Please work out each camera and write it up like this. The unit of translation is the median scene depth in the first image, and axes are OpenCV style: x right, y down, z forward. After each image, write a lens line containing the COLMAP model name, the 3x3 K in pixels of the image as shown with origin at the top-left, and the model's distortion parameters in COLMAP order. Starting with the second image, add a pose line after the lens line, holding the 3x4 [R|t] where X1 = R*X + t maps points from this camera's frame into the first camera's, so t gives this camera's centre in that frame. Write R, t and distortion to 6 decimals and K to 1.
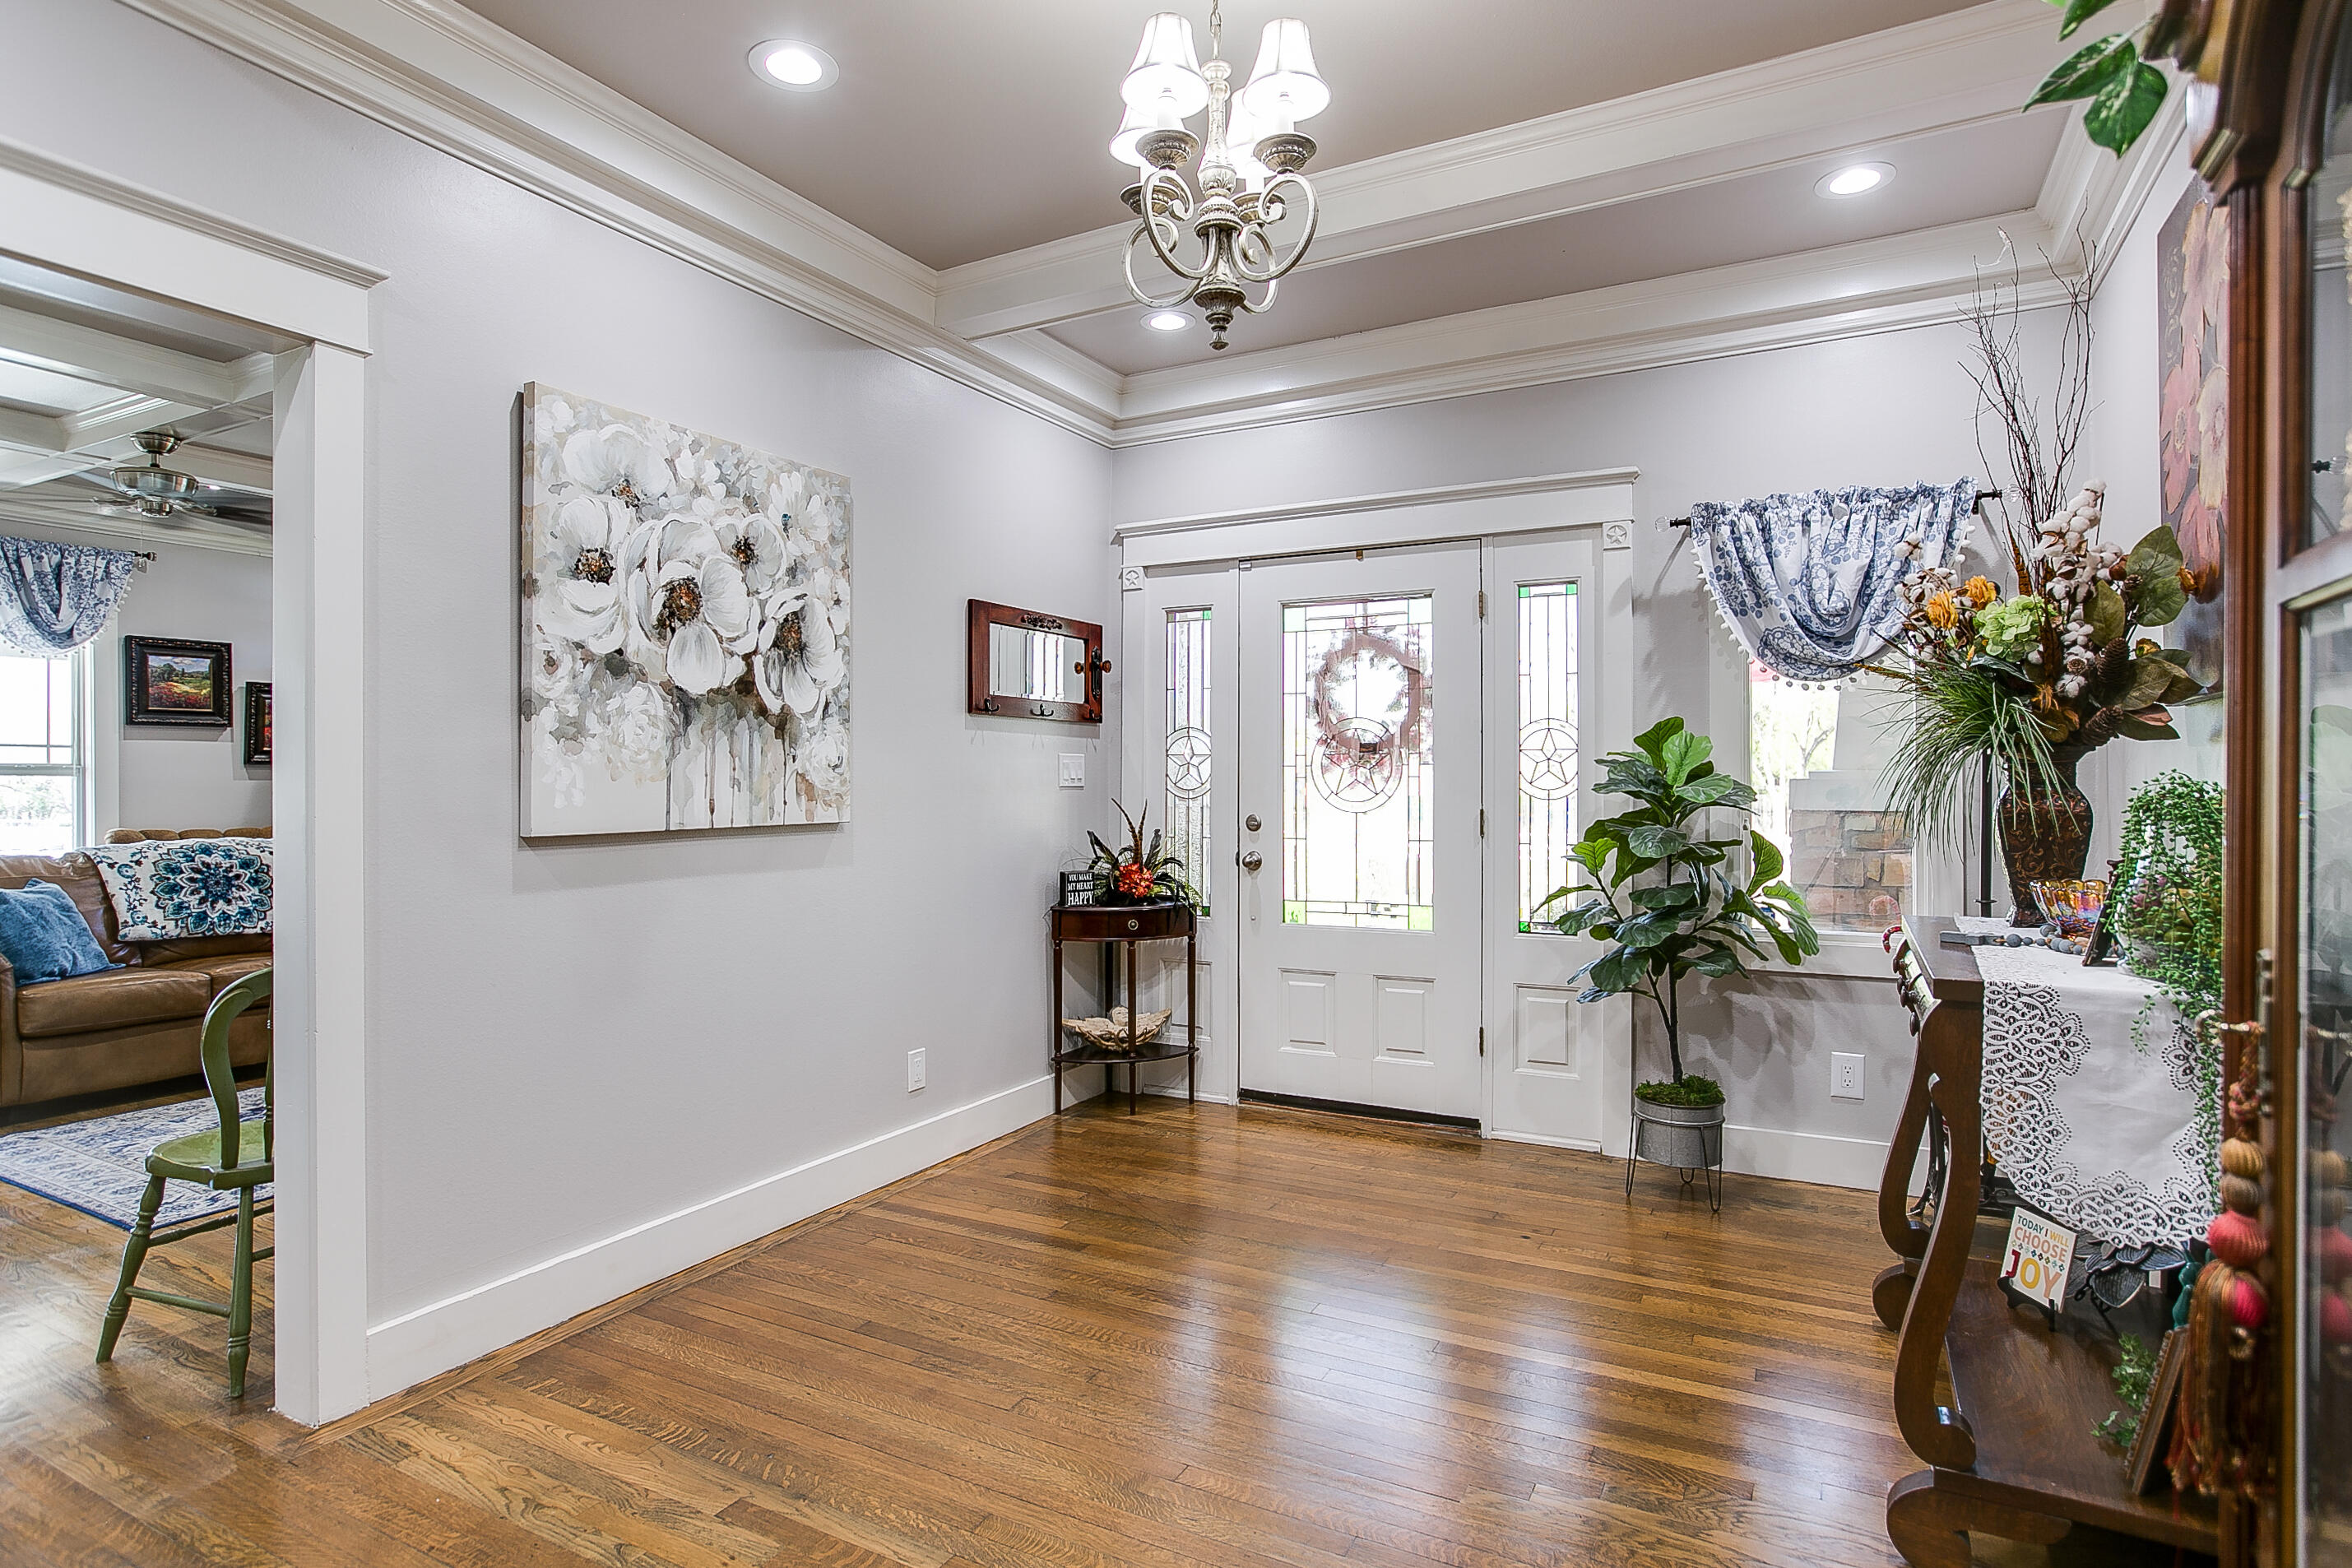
lens RADIAL K [[1236.6, 0, 1225.6], [0, 1236.6, 782.5], [0, 0, 1]] dist [-0.026709, 0.008978]
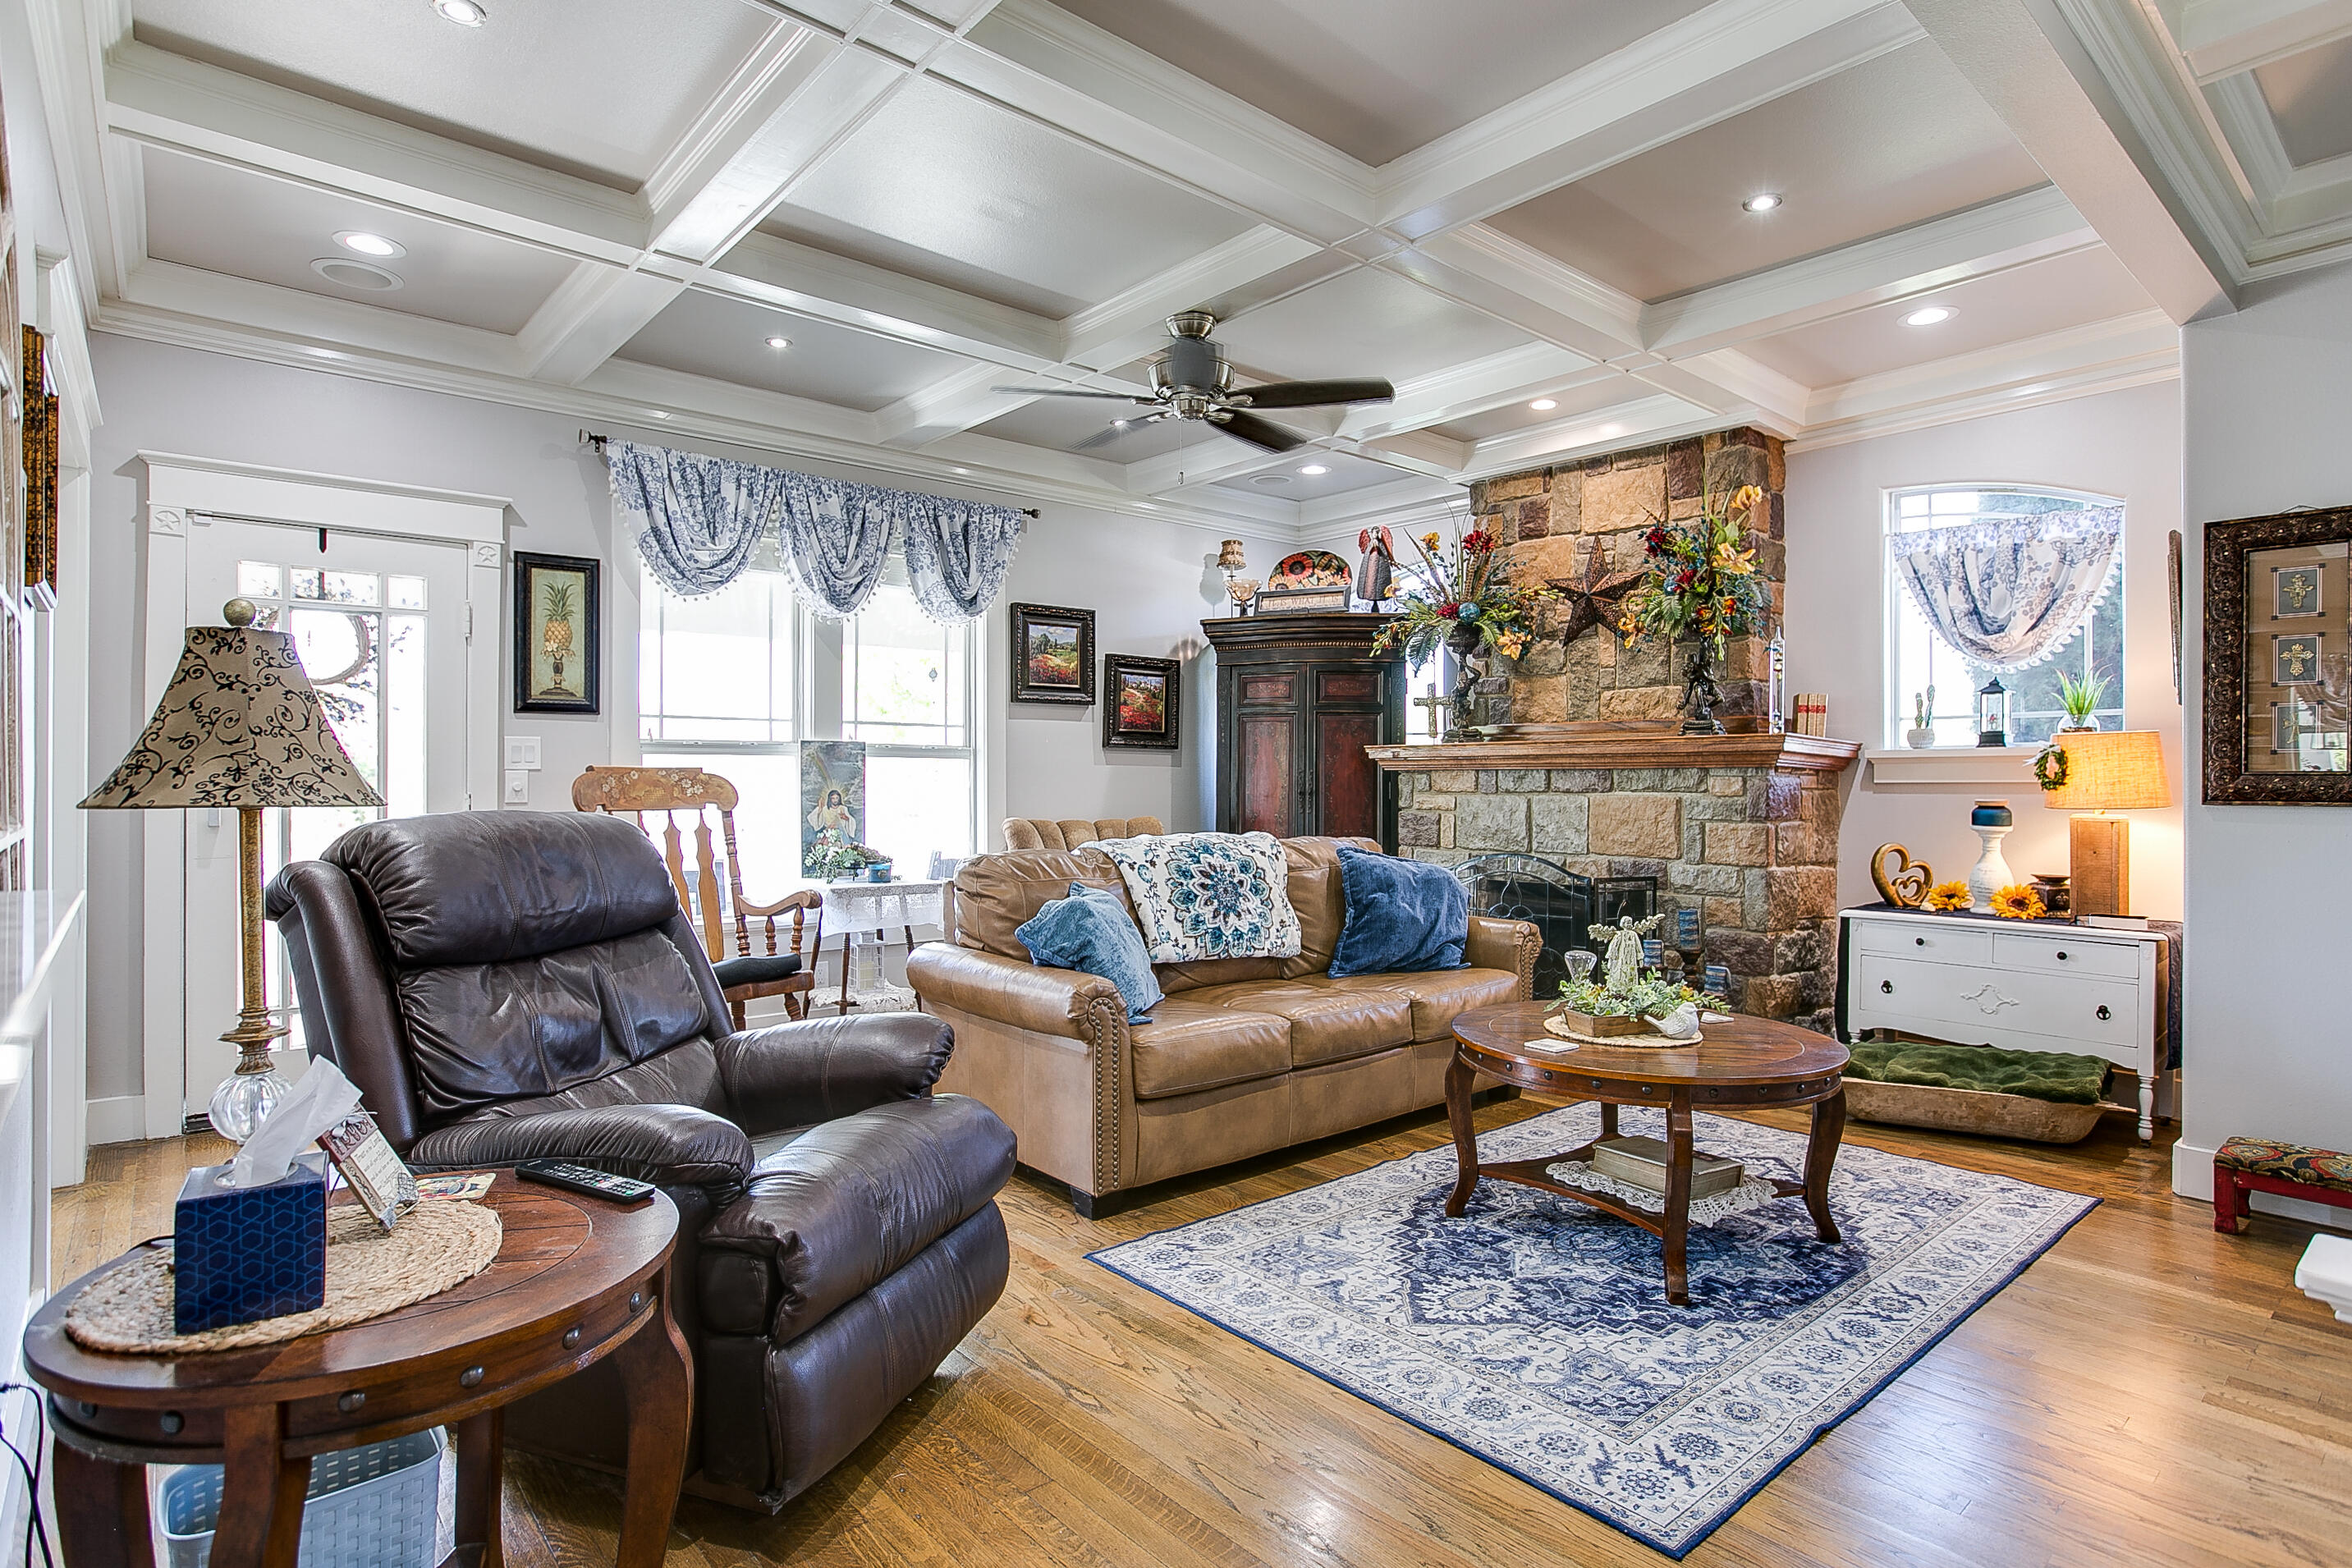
lens RADIAL K [[1236.6, 0, 1190.8], [0, 1236.6, 787.0], [0, 0, 1]] dist [-0.026709, 0.008978]
pose [[0.930736, 0.007639, -0.365611, -0.480671], [-0.005038, 0.999955, 0.008069, 0.007691], [0.365656, -0.005668, 0.930733, 0.213862]]
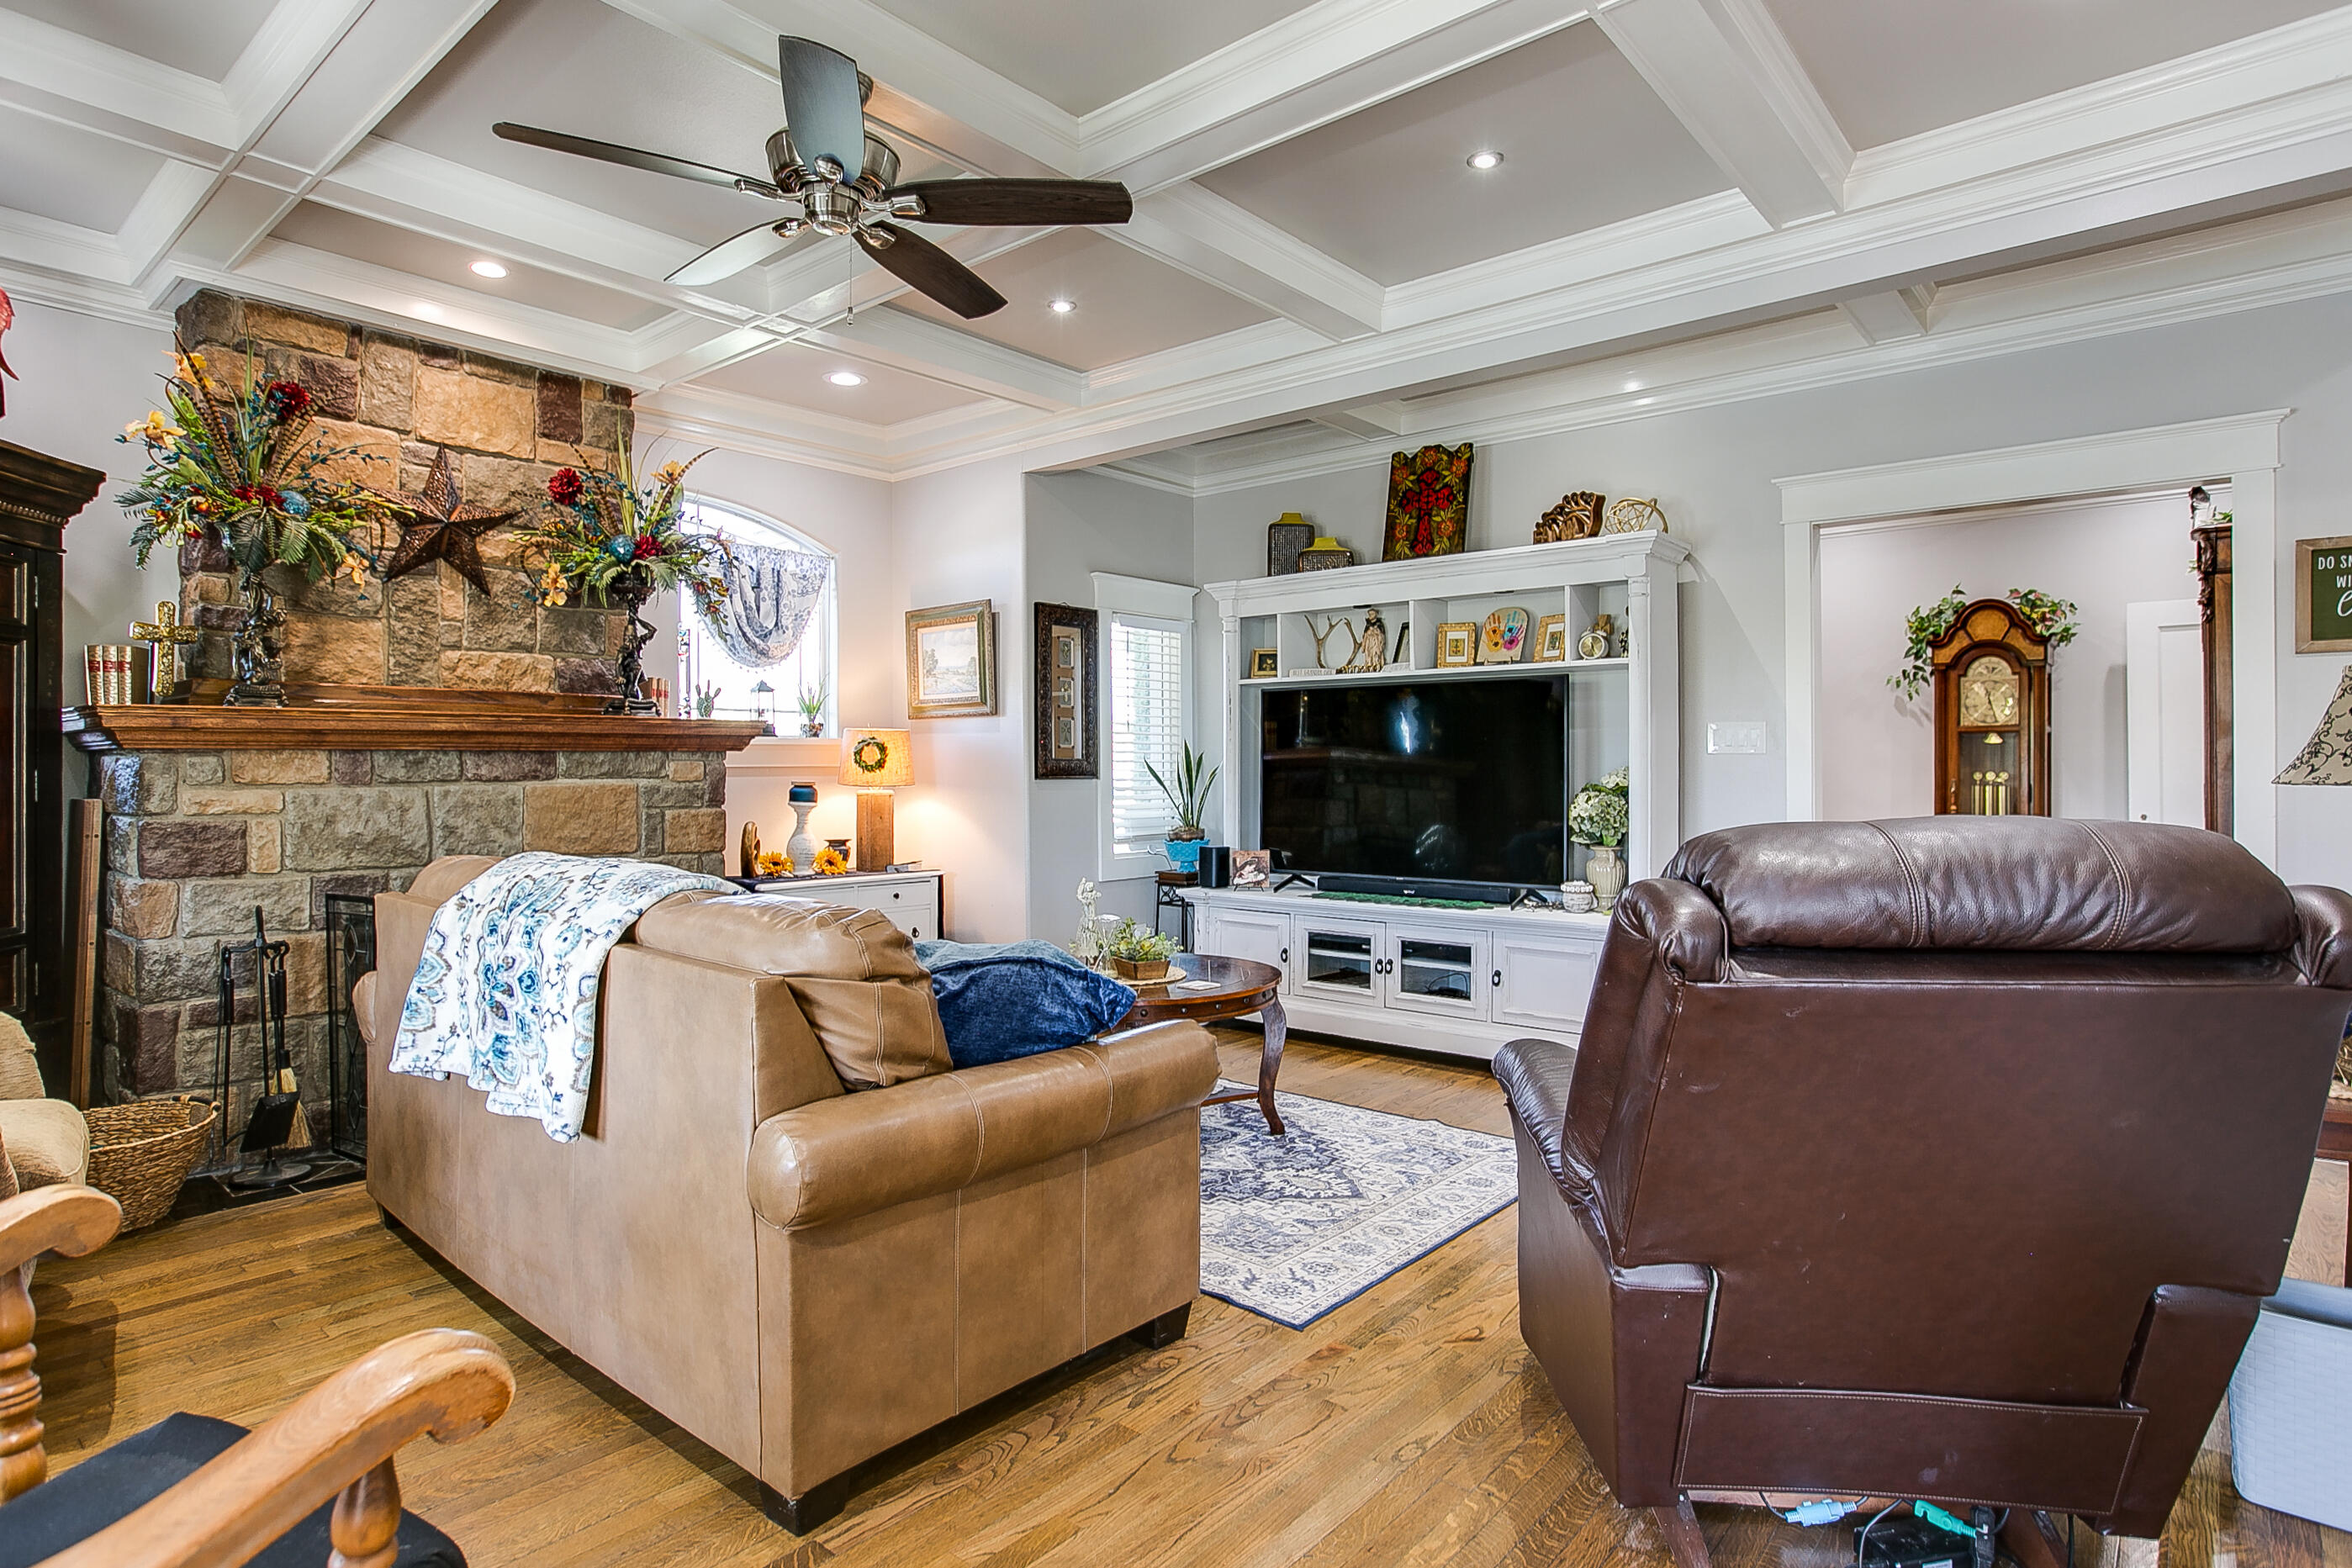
lens RADIAL K [[1236.5, 0, 1190.9], [0, 1236.5, 762.1], [0, 0, 1]] dist [-0.026709, 0.008978]
pose [[0.219014, 0.005865, 0.975704, -1.216563], [-0.001177, 0.999983, -0.005747, 0.010532], [-0.975721, 0.000110, 0.219017, 0.663470]]
